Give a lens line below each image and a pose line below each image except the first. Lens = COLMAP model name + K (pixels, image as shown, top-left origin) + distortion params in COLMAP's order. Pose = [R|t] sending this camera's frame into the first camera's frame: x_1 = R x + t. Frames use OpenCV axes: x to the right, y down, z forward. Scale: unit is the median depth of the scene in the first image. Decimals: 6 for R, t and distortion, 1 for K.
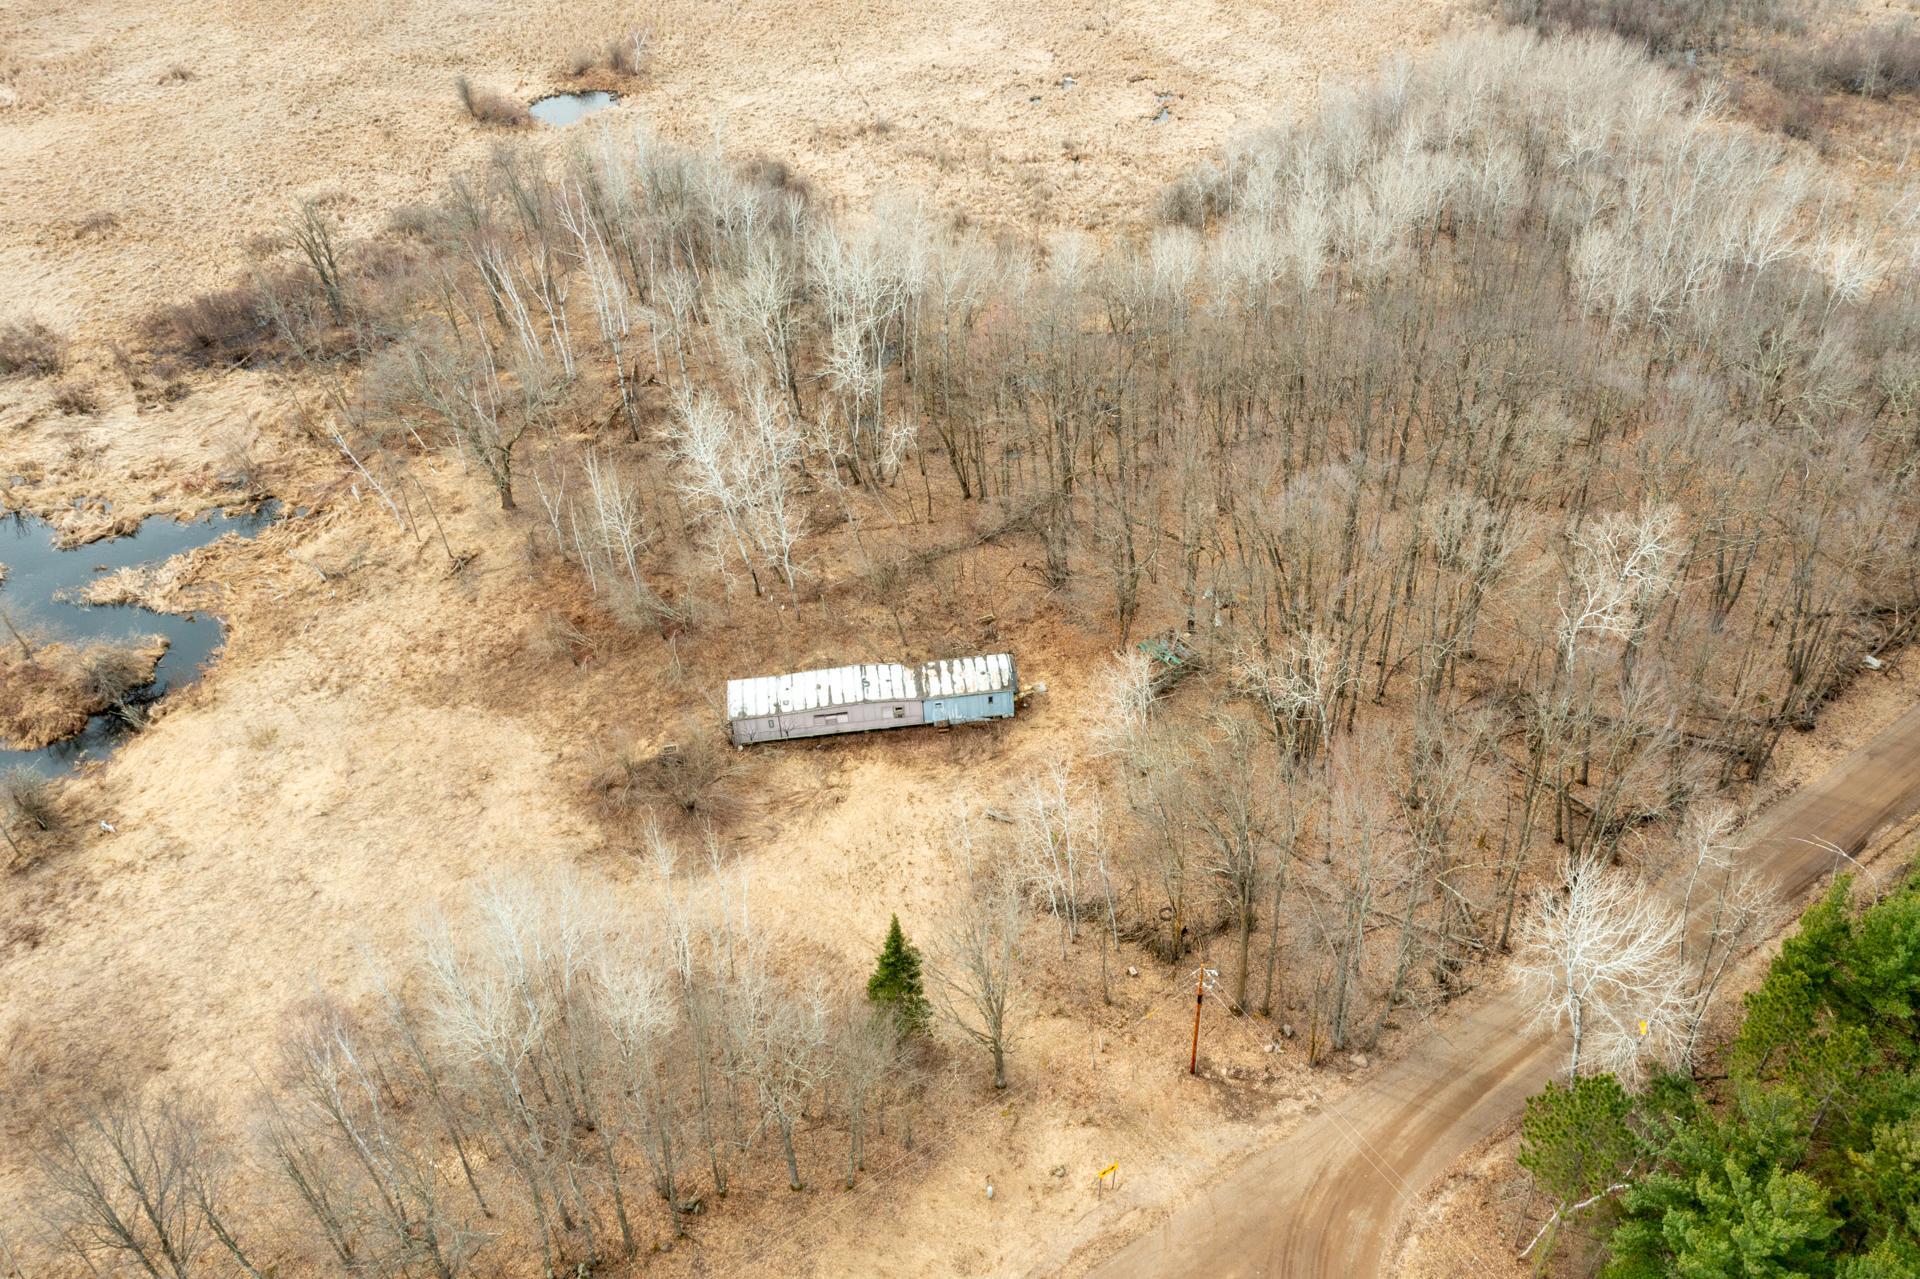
lens RADIAL K [[1493.5, 0, 1086.5], [0, 1493.5, 636.5], [0, 0, 1]] dist [-0.016394, 0.003847]
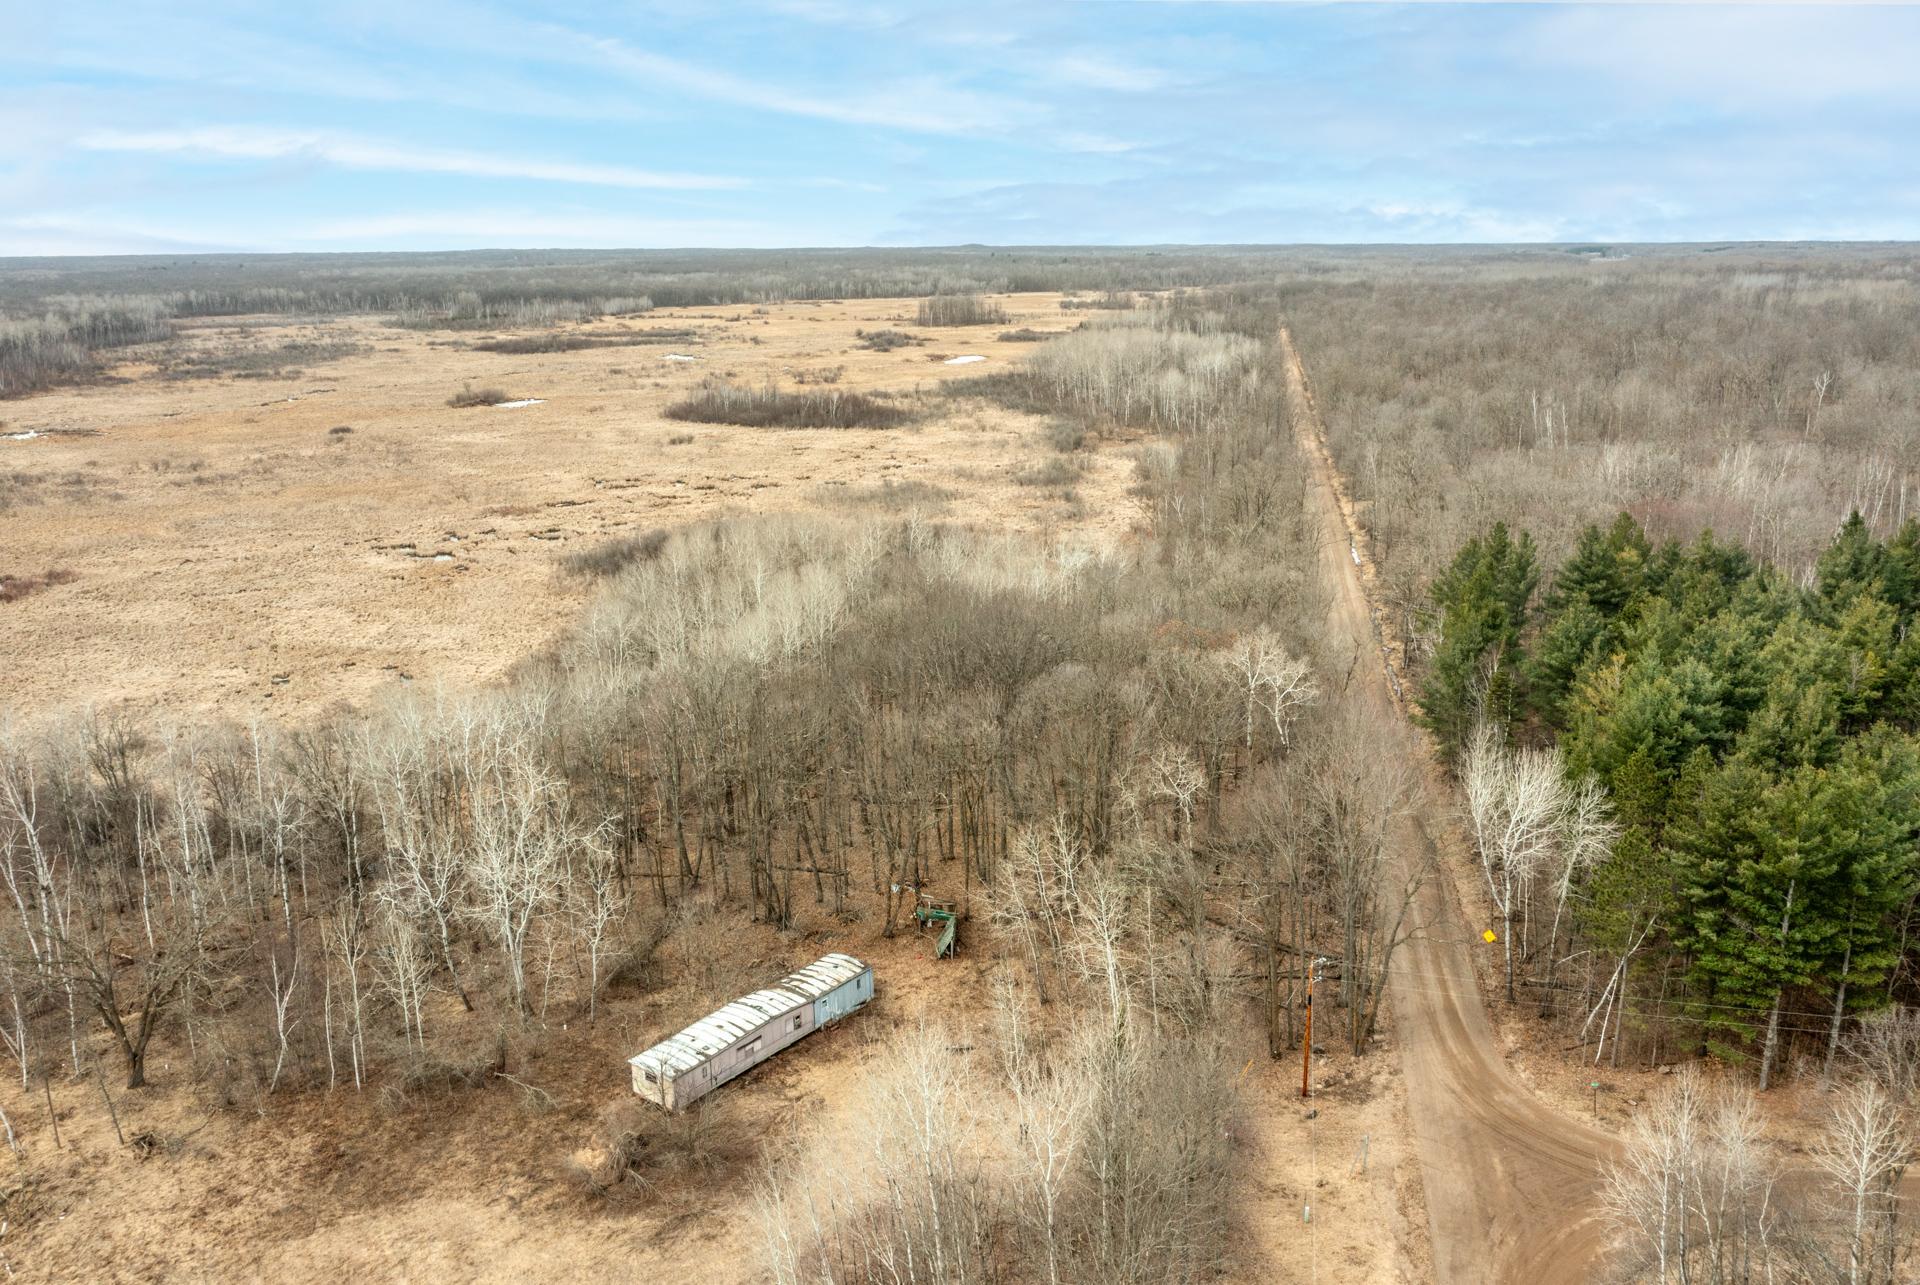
lens RADIAL K [[1484.1, 0, 874.7], [0, 1484.1, 638.4], [0, 0, 1]] dist [-0.005374, -0.003216]
pose [[0.769520, -0.188337, 0.610219, -0.640522], [0.436049, 0.853068, -0.286593, 0.138092], [-0.466583, 0.486625, 0.738578, 0.112554]]
